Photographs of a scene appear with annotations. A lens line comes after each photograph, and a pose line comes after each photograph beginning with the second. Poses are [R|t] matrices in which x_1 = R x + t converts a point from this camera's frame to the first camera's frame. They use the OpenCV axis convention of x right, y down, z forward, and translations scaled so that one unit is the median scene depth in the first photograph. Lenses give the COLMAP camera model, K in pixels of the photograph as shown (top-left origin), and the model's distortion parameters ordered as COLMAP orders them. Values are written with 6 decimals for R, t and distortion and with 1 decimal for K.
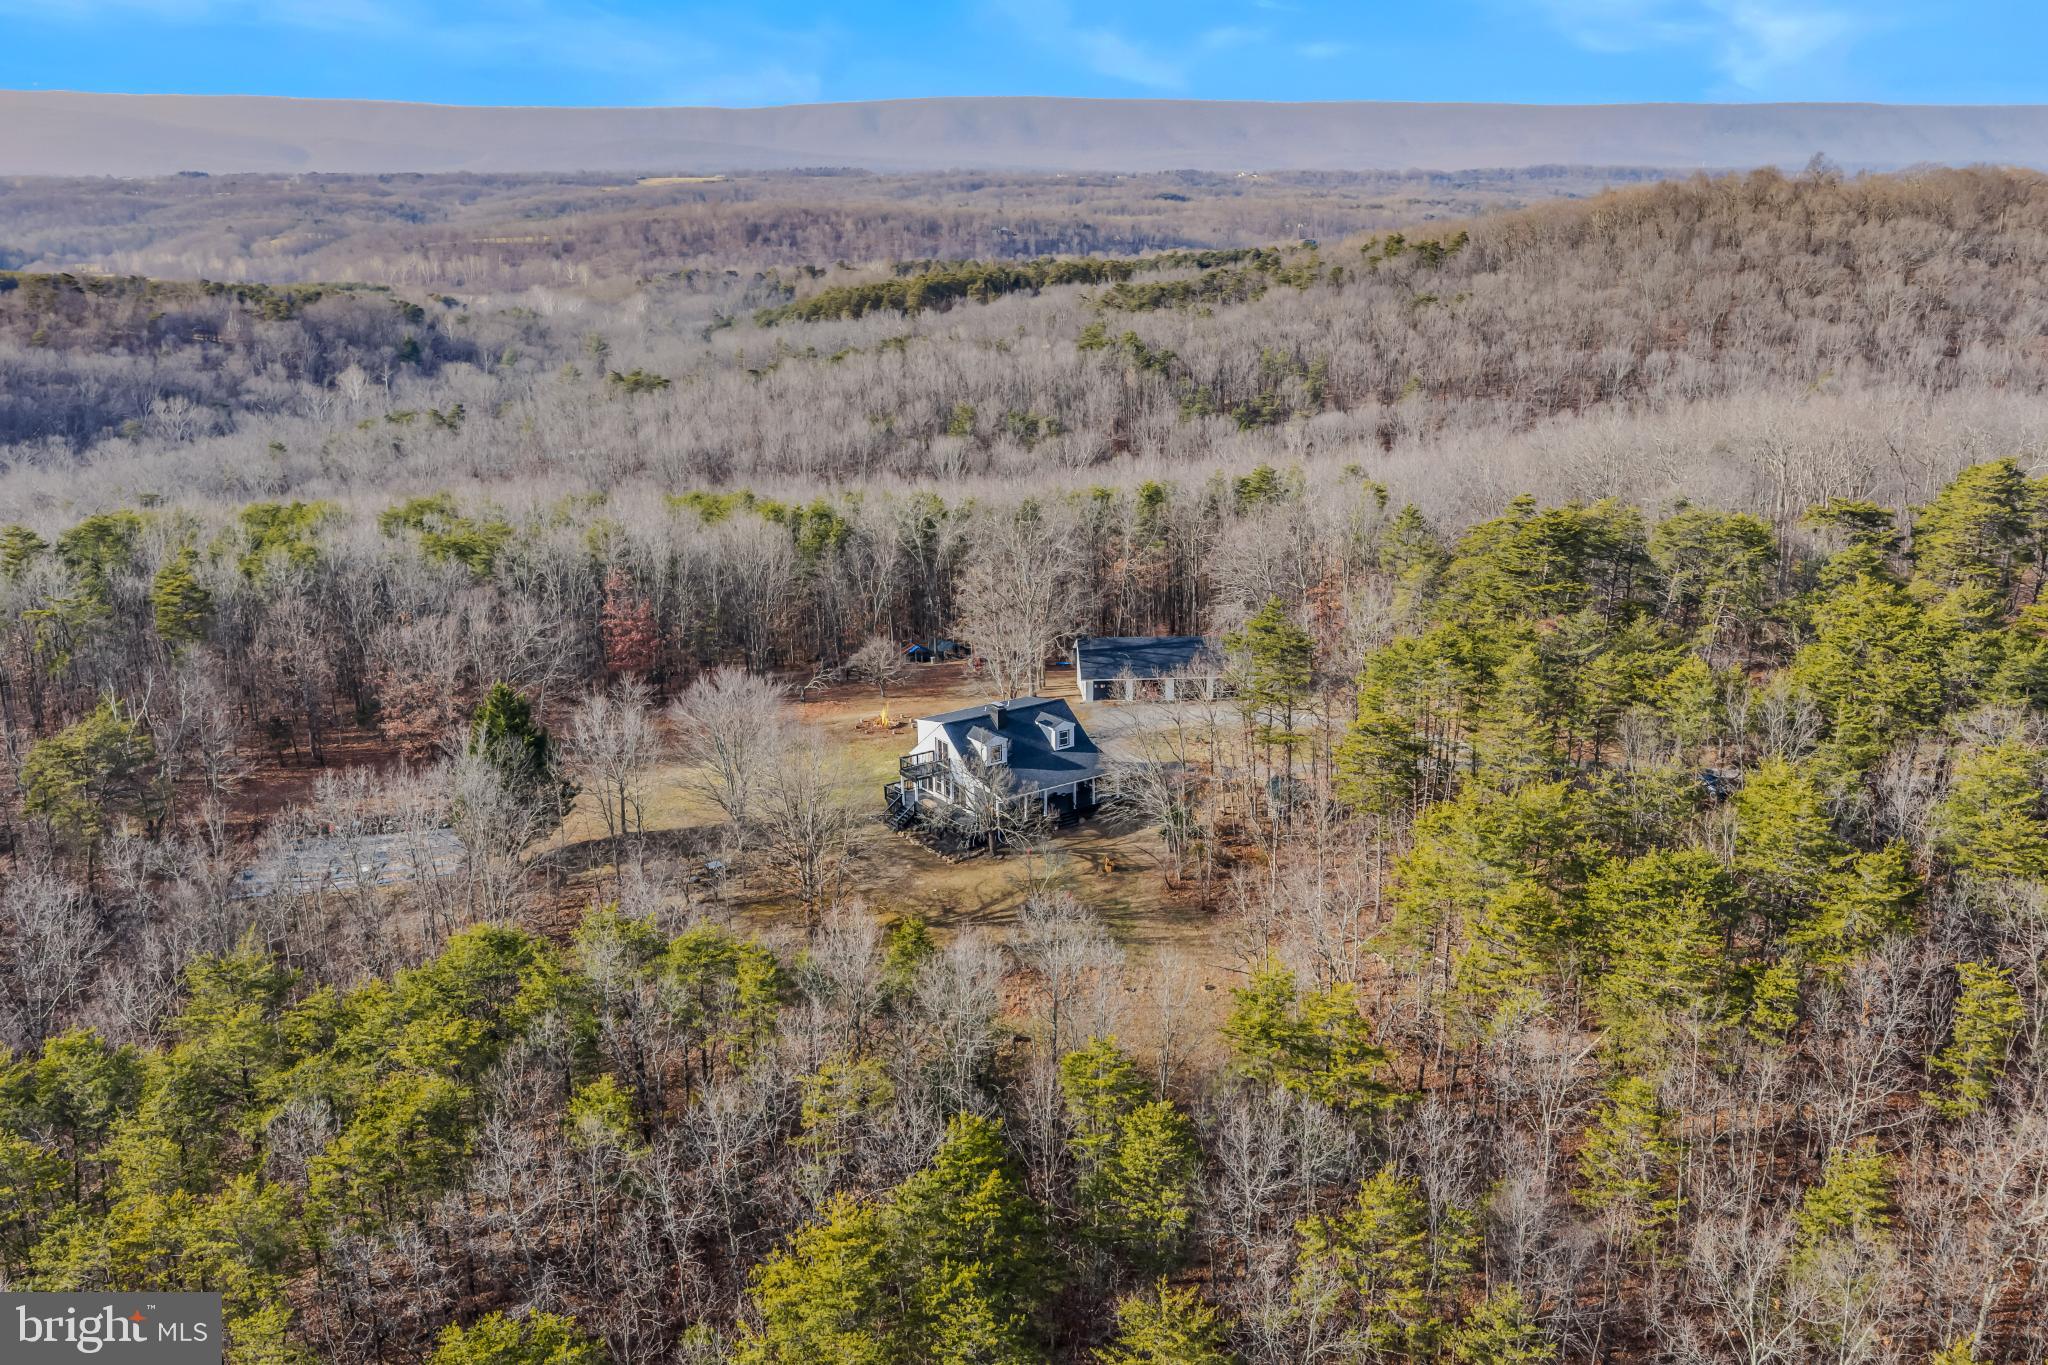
lens RADIAL K [[1734.4, 0, 1023.3], [0, 1734.4, 680.9], [0, 0, 1]] dist [0.009447, 0.000448]
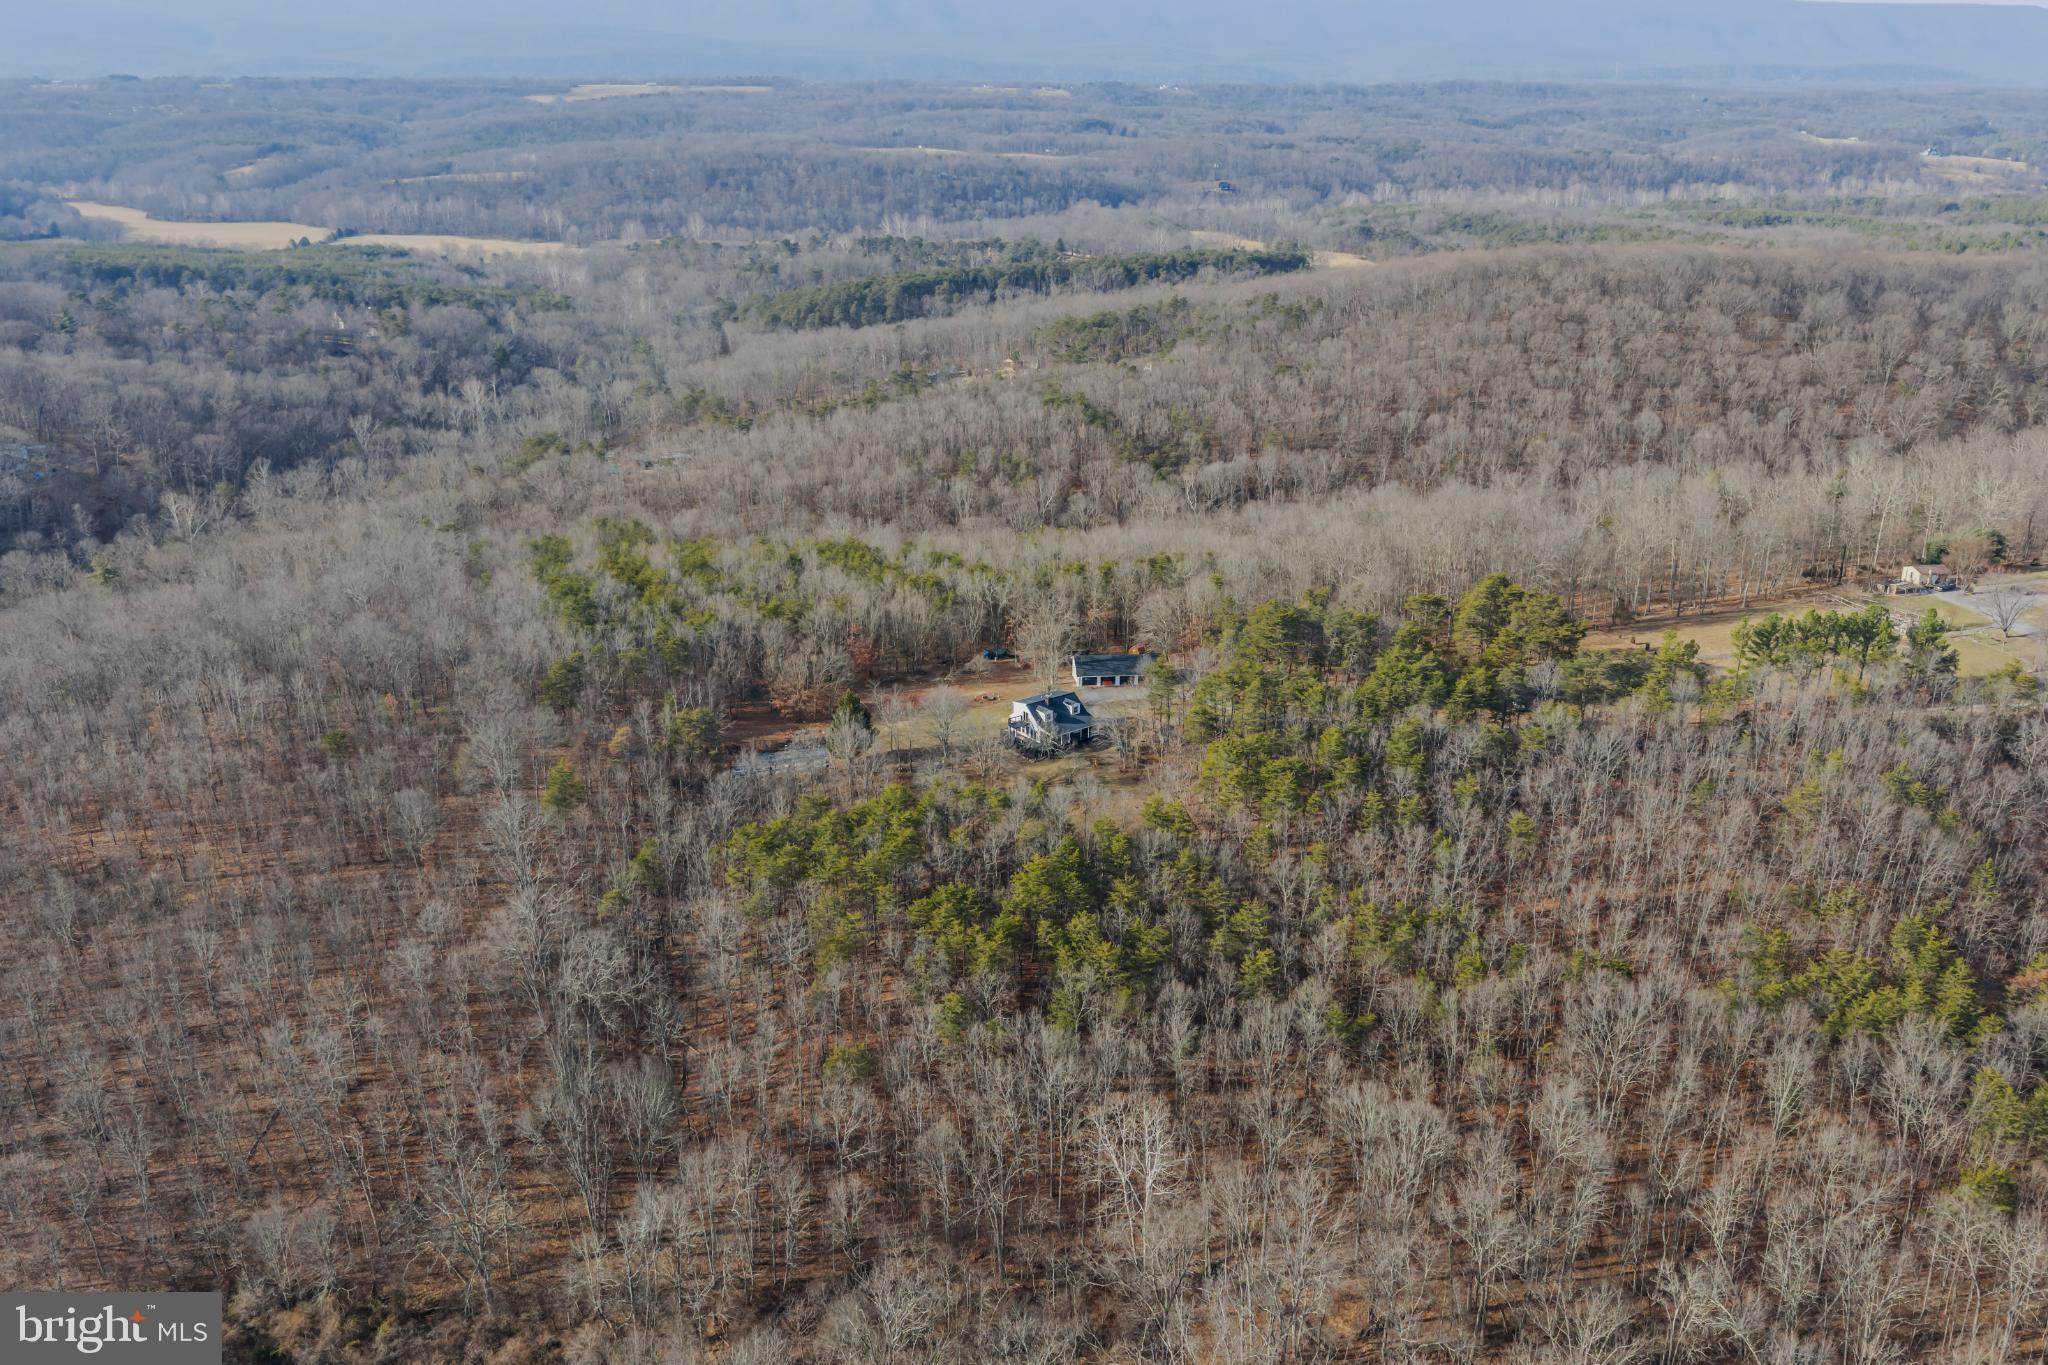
lens RADIAL K [[1734.4, 0, 1024.4], [0, 1734.4, 684.1], [0, 0, 1]] dist [0.009447, 0.000448]
pose [[0.998960, -0.004205, 0.045395, -0.150312], [0.001345, 0.998021, 0.062864, -0.147408], [-0.045569, -0.062738, 0.996989, -1.328298]]
